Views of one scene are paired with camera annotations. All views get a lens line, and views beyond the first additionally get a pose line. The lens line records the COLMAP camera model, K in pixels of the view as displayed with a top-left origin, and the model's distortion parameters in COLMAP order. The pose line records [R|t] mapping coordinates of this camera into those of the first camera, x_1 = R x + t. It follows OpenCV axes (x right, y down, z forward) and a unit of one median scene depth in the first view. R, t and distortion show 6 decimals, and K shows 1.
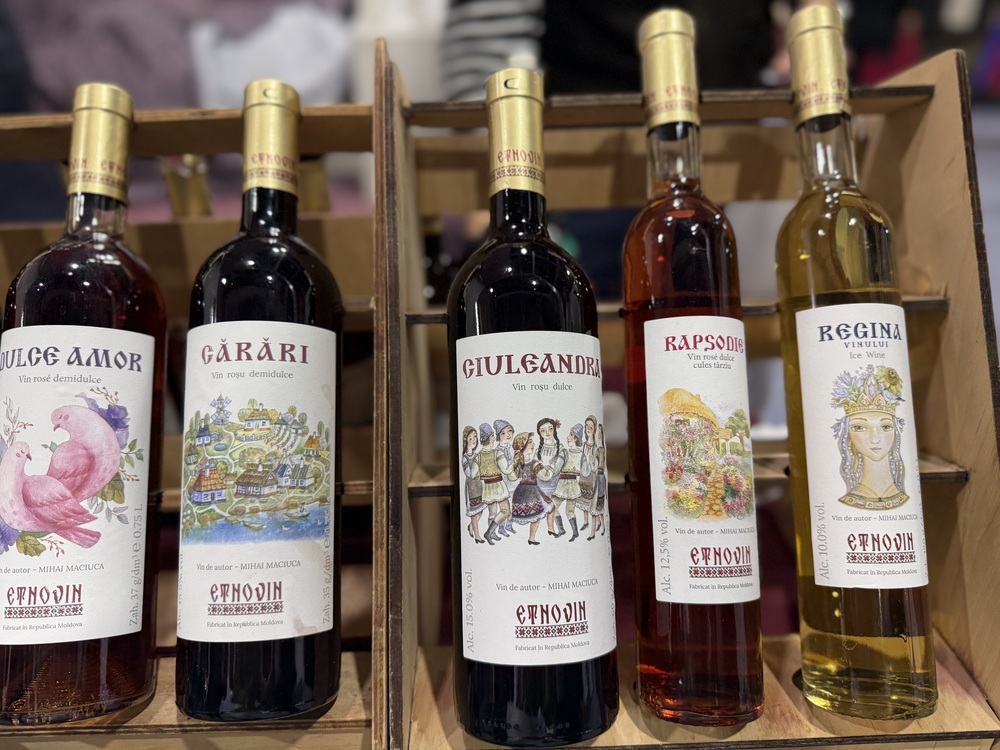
lens RADIAL K [[699.9, 0, 524.1], [0, 699.9, 378.7], [0, 0, 1]] dist [0.025131, -0.052363]
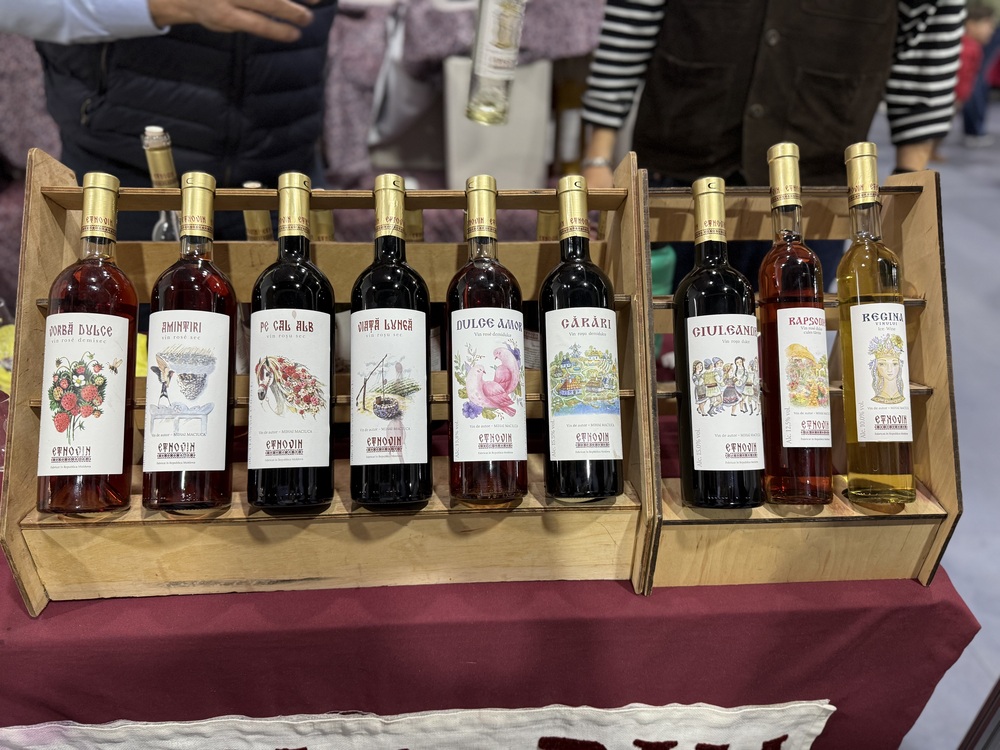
lens RADIAL K [[699.9, 0, 506.6], [0, 699.9, 374.3], [0, 0, 1]] dist [0.025131, -0.052363]
pose [[0.999256, 0.013837, 0.036003, -0.692964], [-0.015196, 0.999172, 0.037744, 0.038571], [-0.035450, -0.038263, 0.998639, -1.008918]]
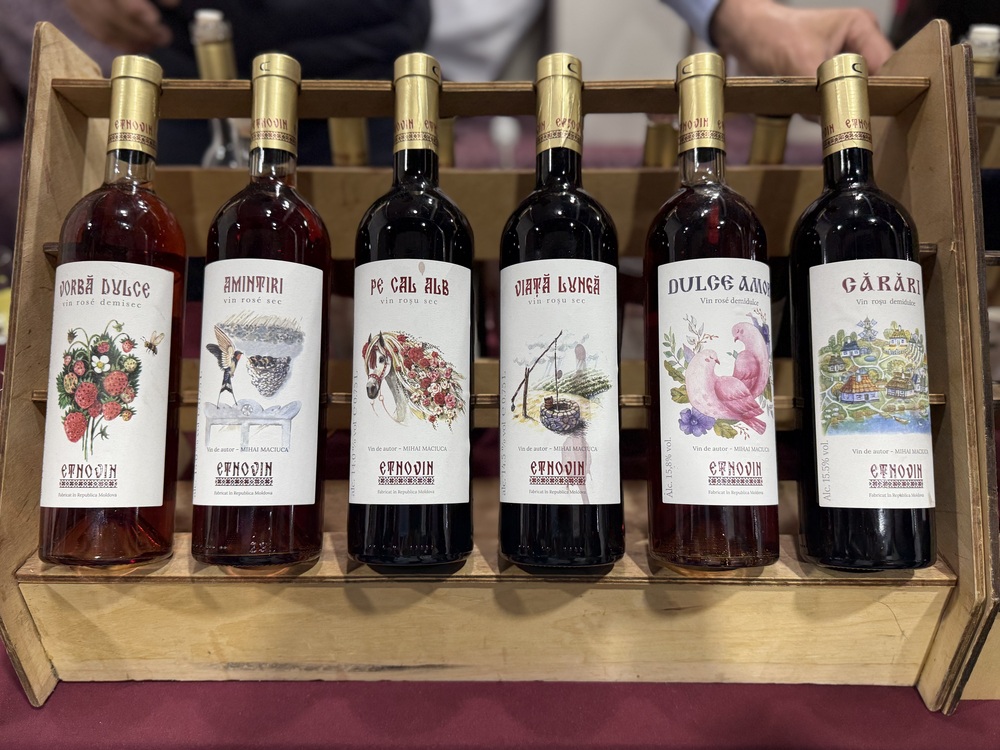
lens RADIAL K [[772.4, 0, 497.7], [0, 772.4, 373.1], [0, 0, 1]] dist [0.034210, -0.071107]
pose [[0.998097, 0.031884, -0.052777, -1.000214], [-0.028941, 0.998033, 0.055619, 0.063622], [0.054447, -0.053986, 0.997056, -0.416863]]
